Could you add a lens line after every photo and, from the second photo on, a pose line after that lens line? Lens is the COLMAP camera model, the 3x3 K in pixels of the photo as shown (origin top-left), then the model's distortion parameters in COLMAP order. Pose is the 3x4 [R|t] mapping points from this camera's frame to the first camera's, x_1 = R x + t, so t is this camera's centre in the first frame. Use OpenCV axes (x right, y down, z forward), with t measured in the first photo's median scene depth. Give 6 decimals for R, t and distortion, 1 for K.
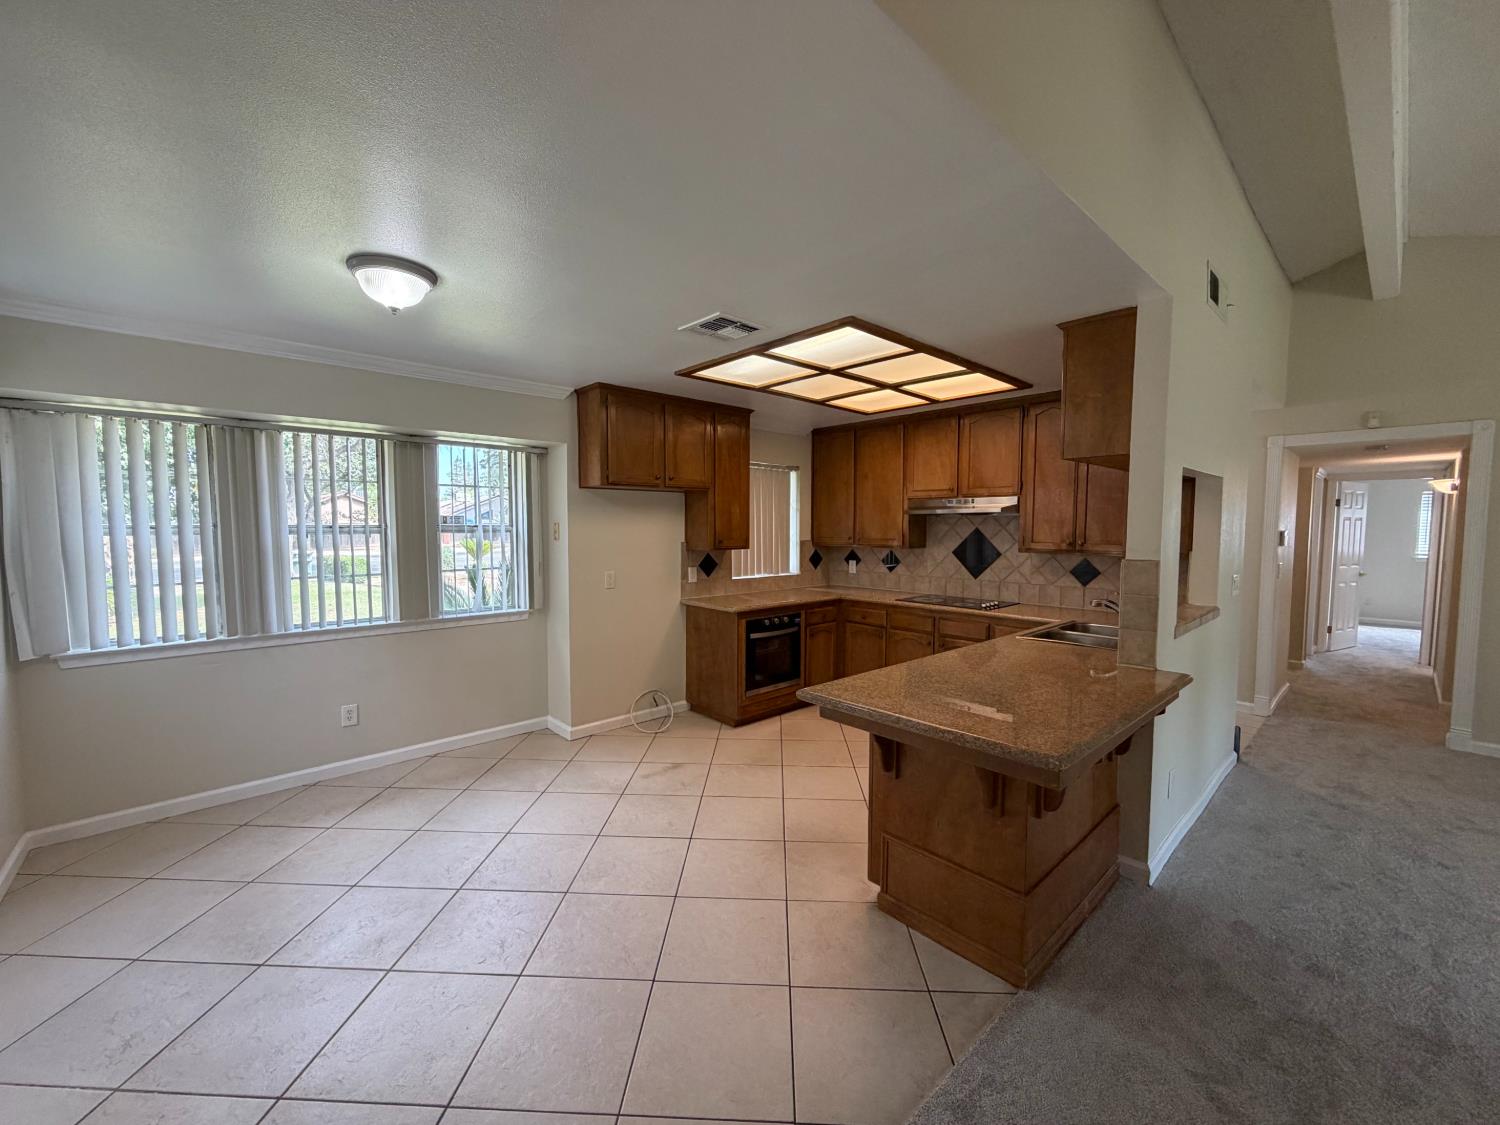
lens RADIAL K [[594.2, 0, 747.8], [0, 594.2, 558.8], [0, 0, 1]] dist [-0.002137, 0.000916]
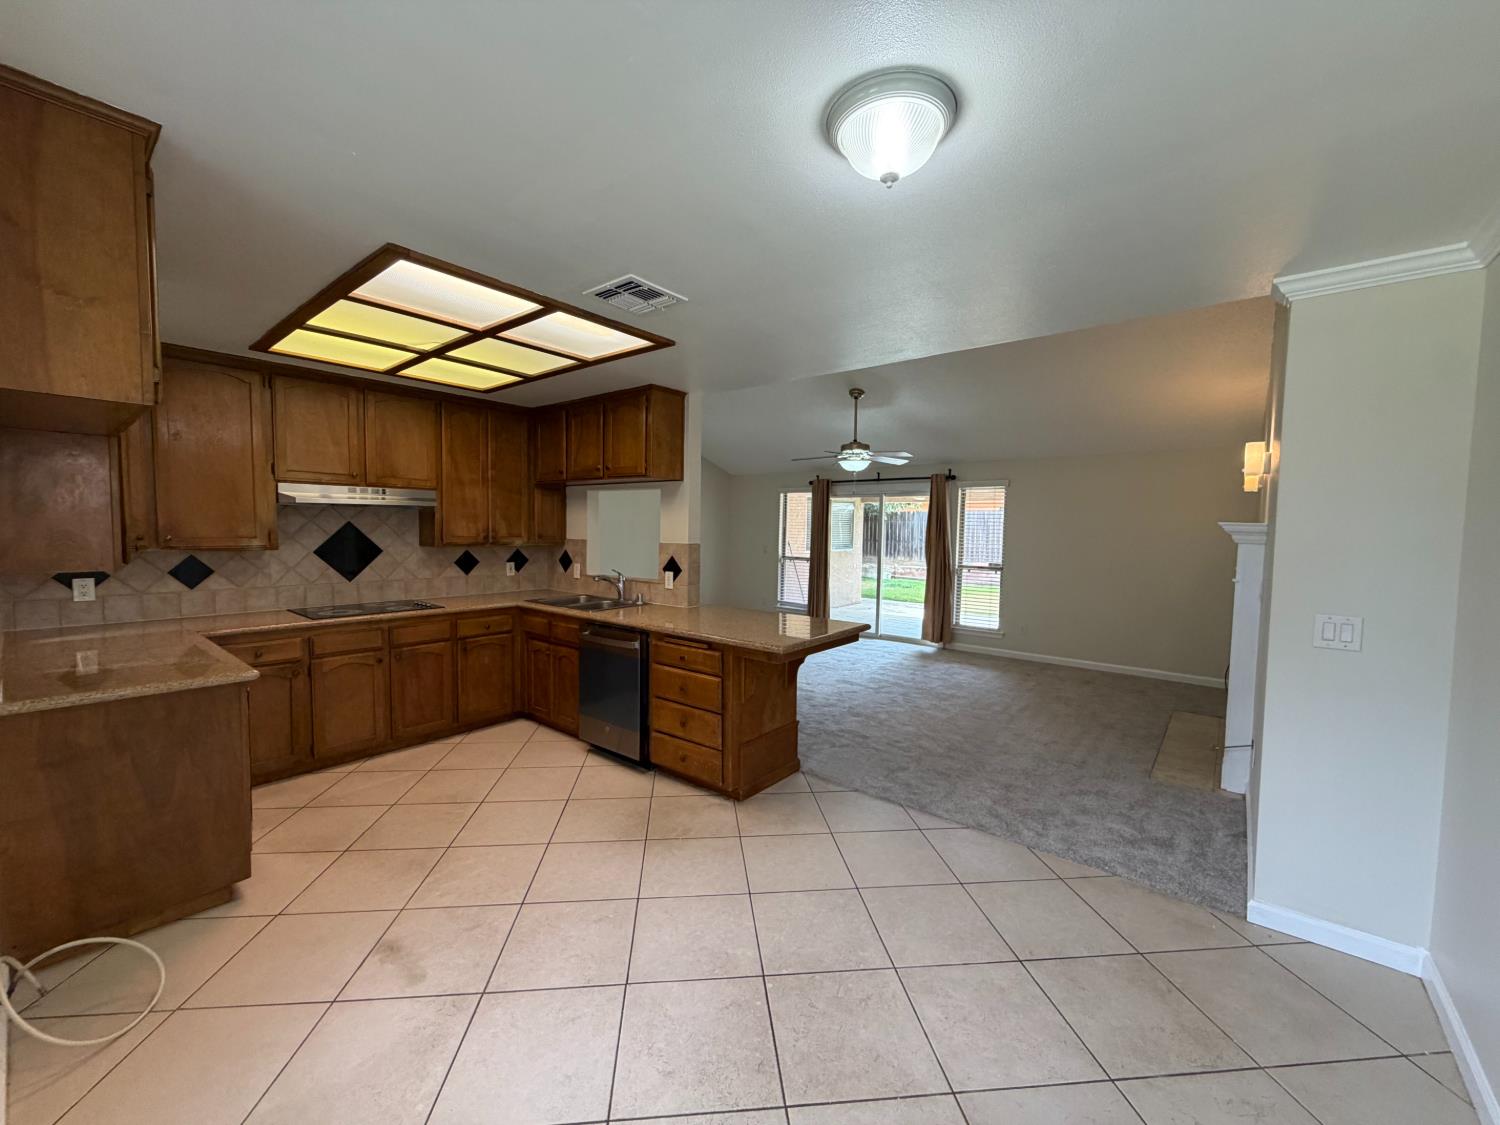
lens RADIAL K [[594.2, 0, 743.2], [0, 594.2, 559.4], [0, 0, 1]] dist [-0.002137, 0.000916]
pose [[-0.137975, -0.059380, 0.988654, -0.545821], [0.040622, 0.997022, 0.065551, -0.031067], [-0.989602, 0.049205, -0.135152, 0.565296]]
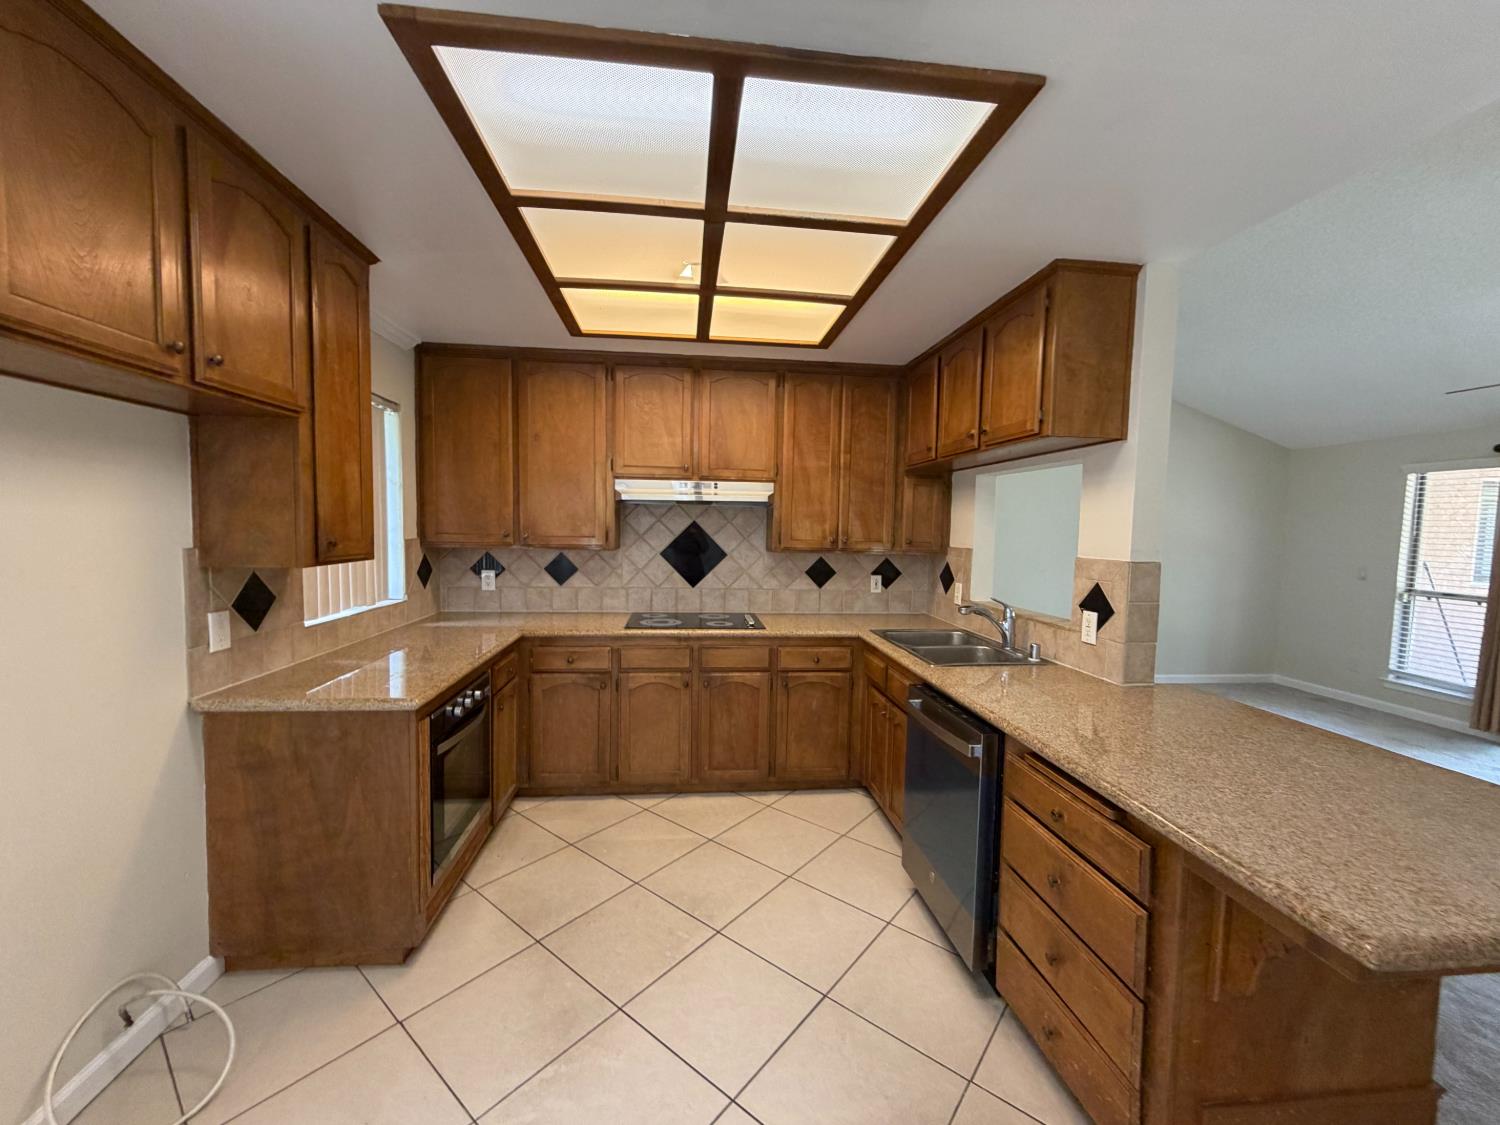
lens RADIAL K [[594.2, 0, 747.1], [0, 594.2, 561.3], [0, 0, 1]] dist [-0.002137, 0.000916]
pose [[0.595108, -0.039717, 0.802664, -0.198630], [0.027055, 0.999202, 0.029383, -0.021140], [-0.803190, 0.004230, 0.595708, 0.491266]]
